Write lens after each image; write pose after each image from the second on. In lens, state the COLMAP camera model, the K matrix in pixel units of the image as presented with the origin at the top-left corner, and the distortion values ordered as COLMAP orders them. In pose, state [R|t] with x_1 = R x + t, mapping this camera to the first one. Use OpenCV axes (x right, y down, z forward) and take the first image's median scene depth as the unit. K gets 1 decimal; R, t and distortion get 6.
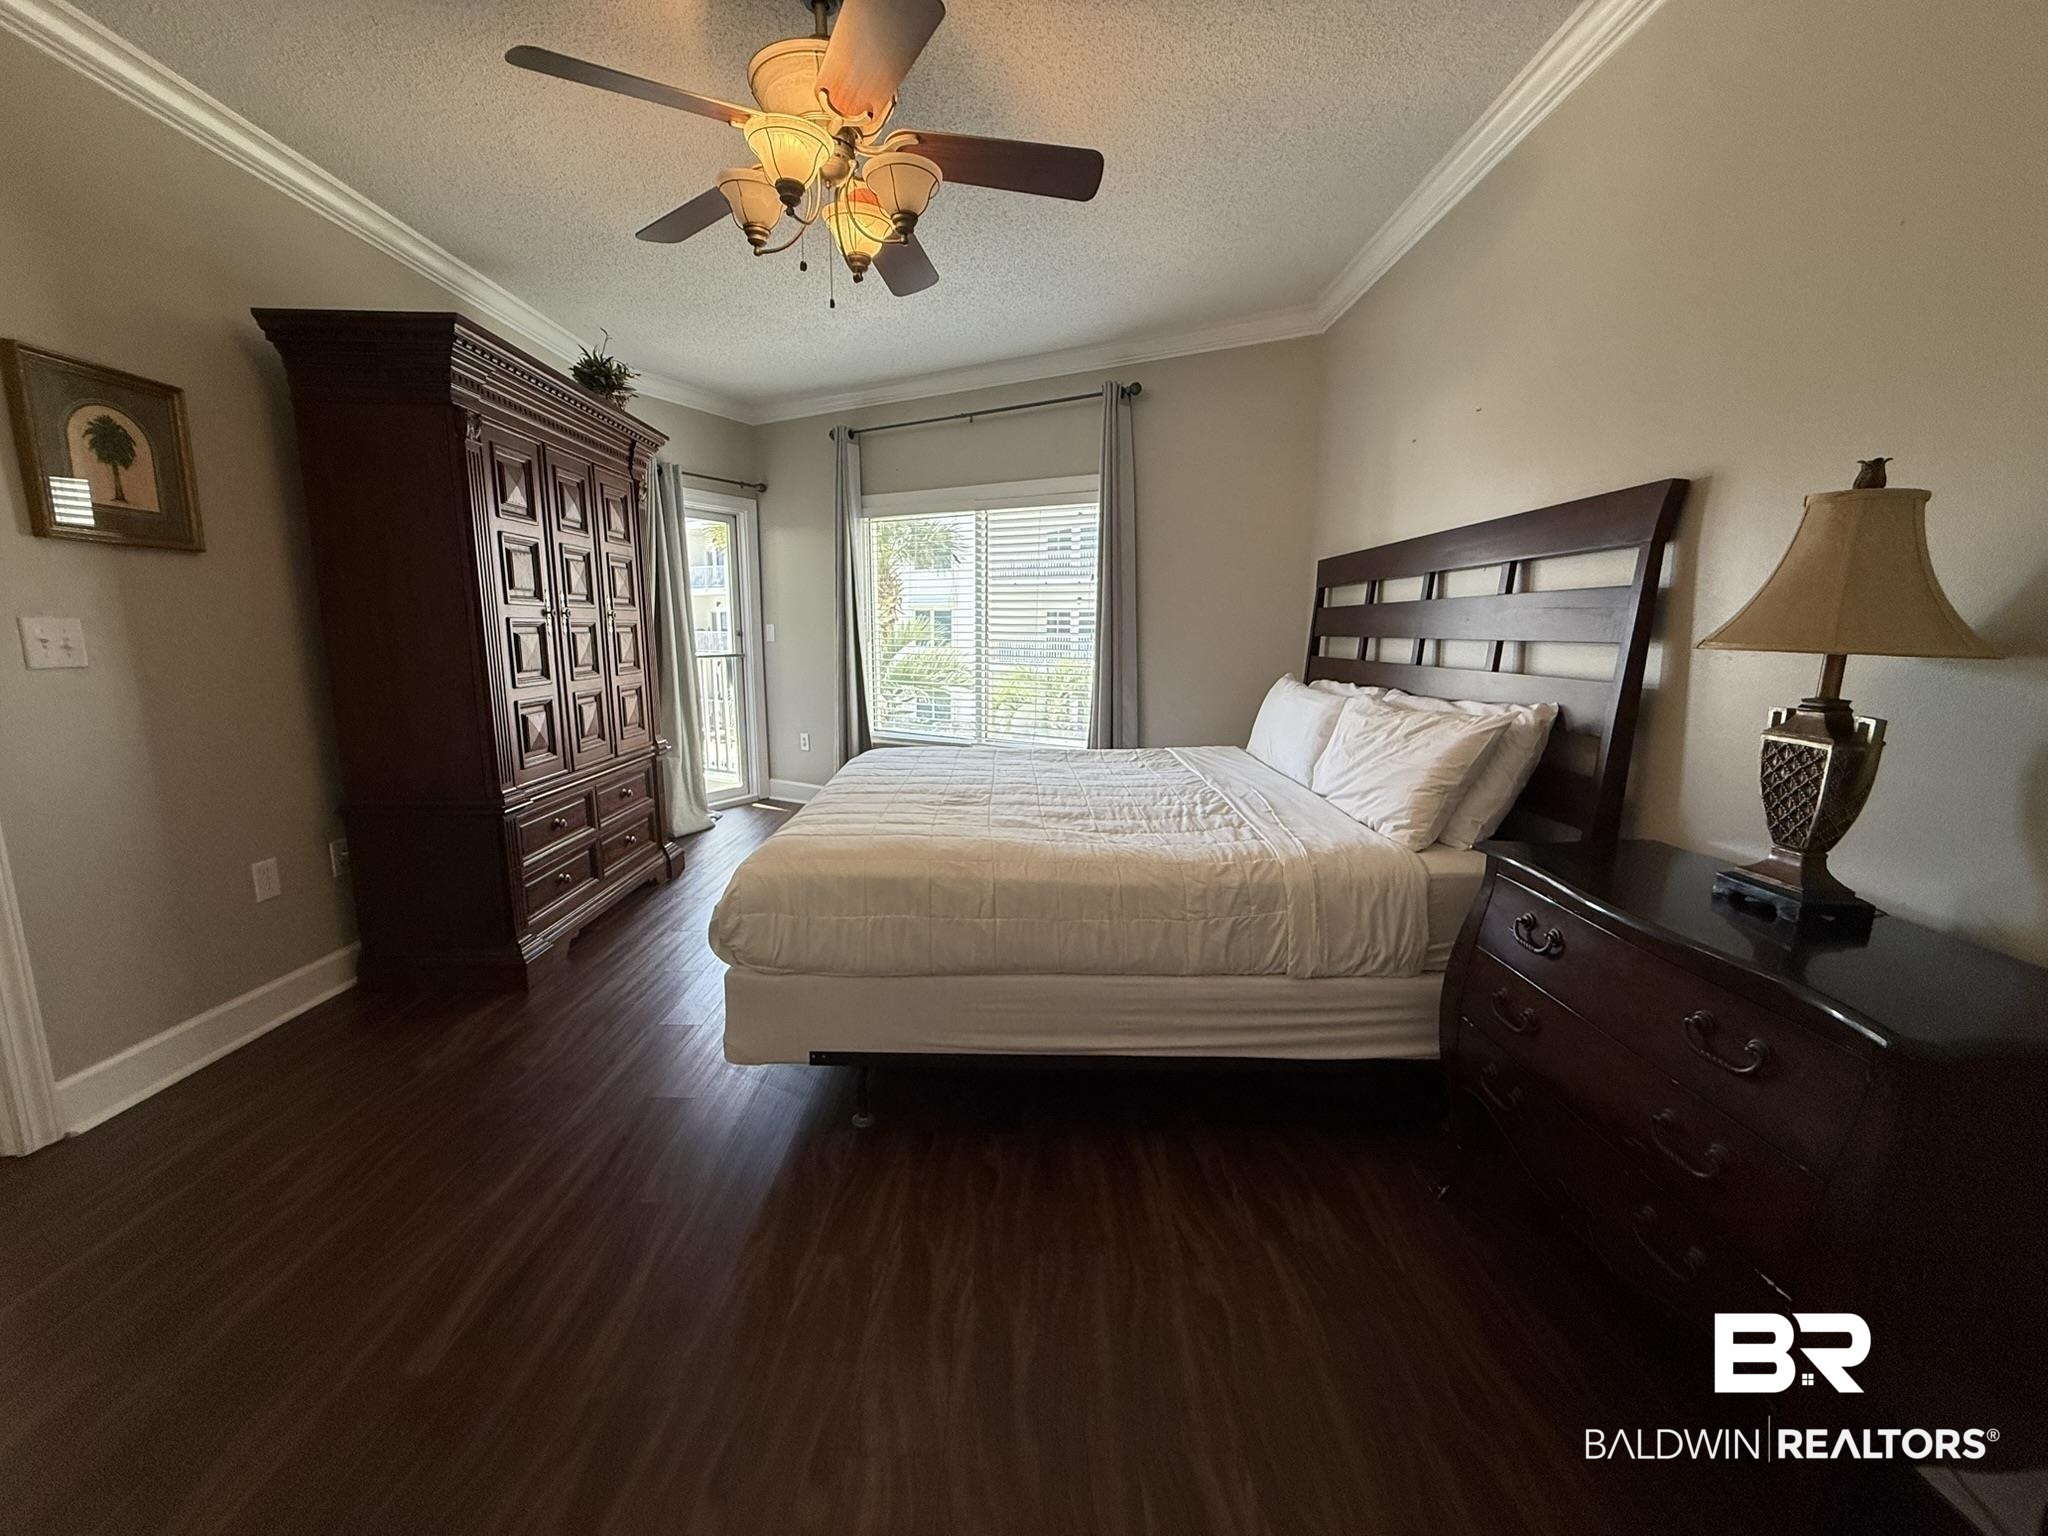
lens RADIAL K [[820.5, 0, 1024.0], [0, 820.5, 768.0], [0, 0, 1]] dist [-0.003098, -0.000342]
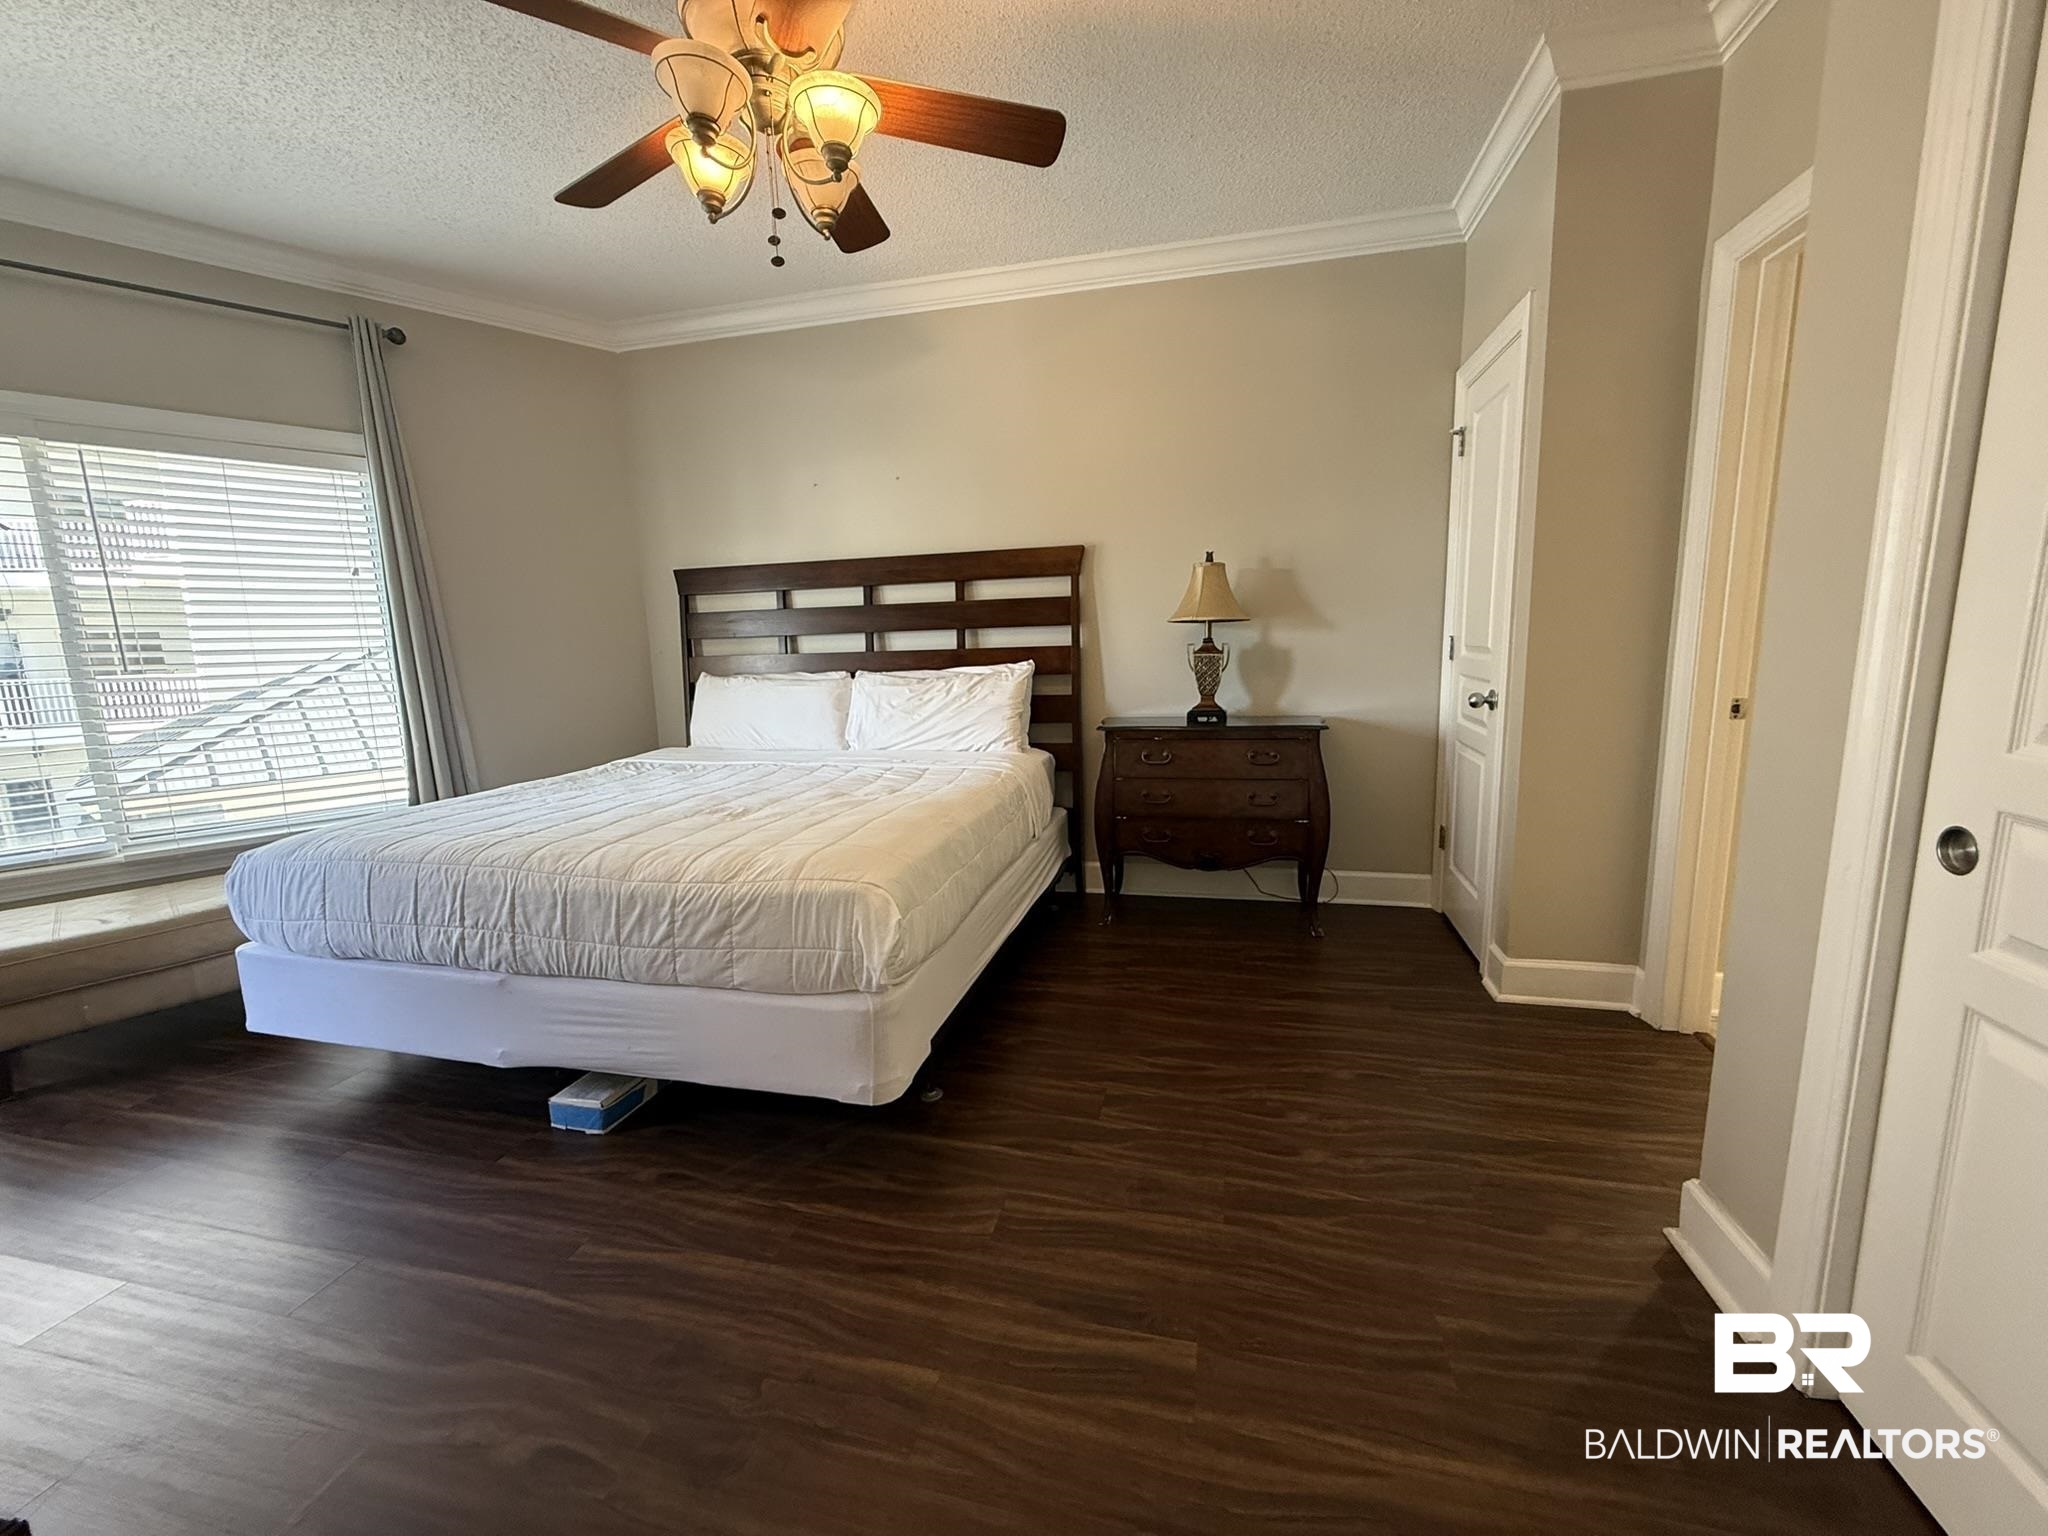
lens RADIAL K [[814.5, 0, 1018.9], [0, 814.5, 771.0], [0, 0, 1]] dist [0.001464, -0.000141]
pose [[0.244023, -0.172780, 0.954254, -0.858561], [0.194540, 0.972720, 0.126375, -0.057741], [-0.950056, 0.154802, 0.270978, 0.442951]]
